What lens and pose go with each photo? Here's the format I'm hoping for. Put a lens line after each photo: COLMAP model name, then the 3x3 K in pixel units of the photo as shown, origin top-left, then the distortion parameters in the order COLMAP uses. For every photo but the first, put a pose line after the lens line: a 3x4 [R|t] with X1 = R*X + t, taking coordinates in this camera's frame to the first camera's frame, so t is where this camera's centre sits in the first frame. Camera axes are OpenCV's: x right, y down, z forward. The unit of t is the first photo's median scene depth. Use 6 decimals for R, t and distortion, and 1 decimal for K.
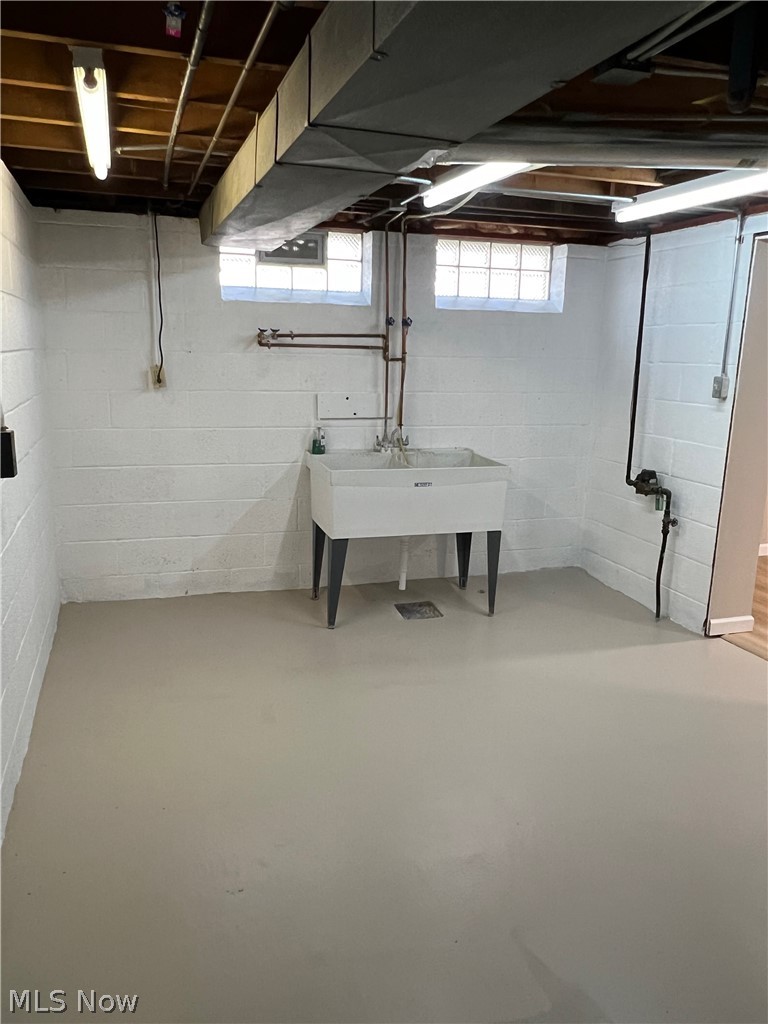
lens RADIAL K [[767.4, 0, 382.9], [0, 767.4, 512.2], [0, 0, 1]] dist [0.026699, -0.008538]
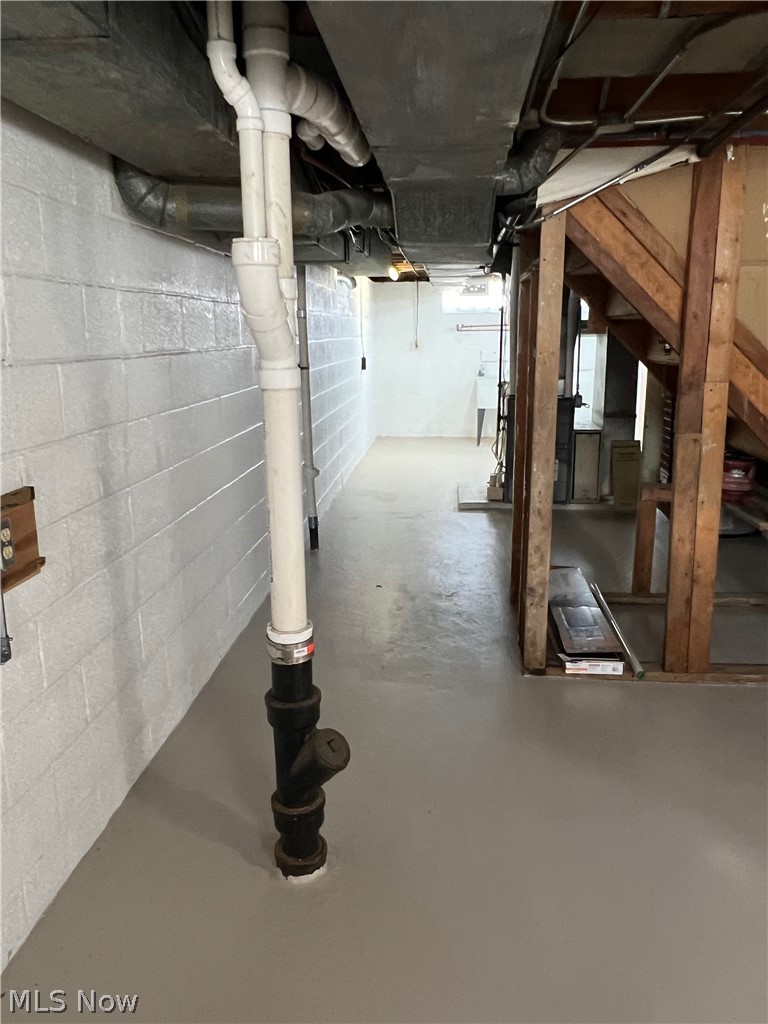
lens RADIAL K [[767.4, 0, 384.6], [0, 767.4, 511.6], [0, 0, 1]] dist [0.026699, -0.008538]
pose [[0.919421, 0.061096, -0.388501, 0.593354], [-0.053535, 0.998107, 0.030268, 0.285224], [0.389615, -0.007031, 0.920951, -1.293585]]
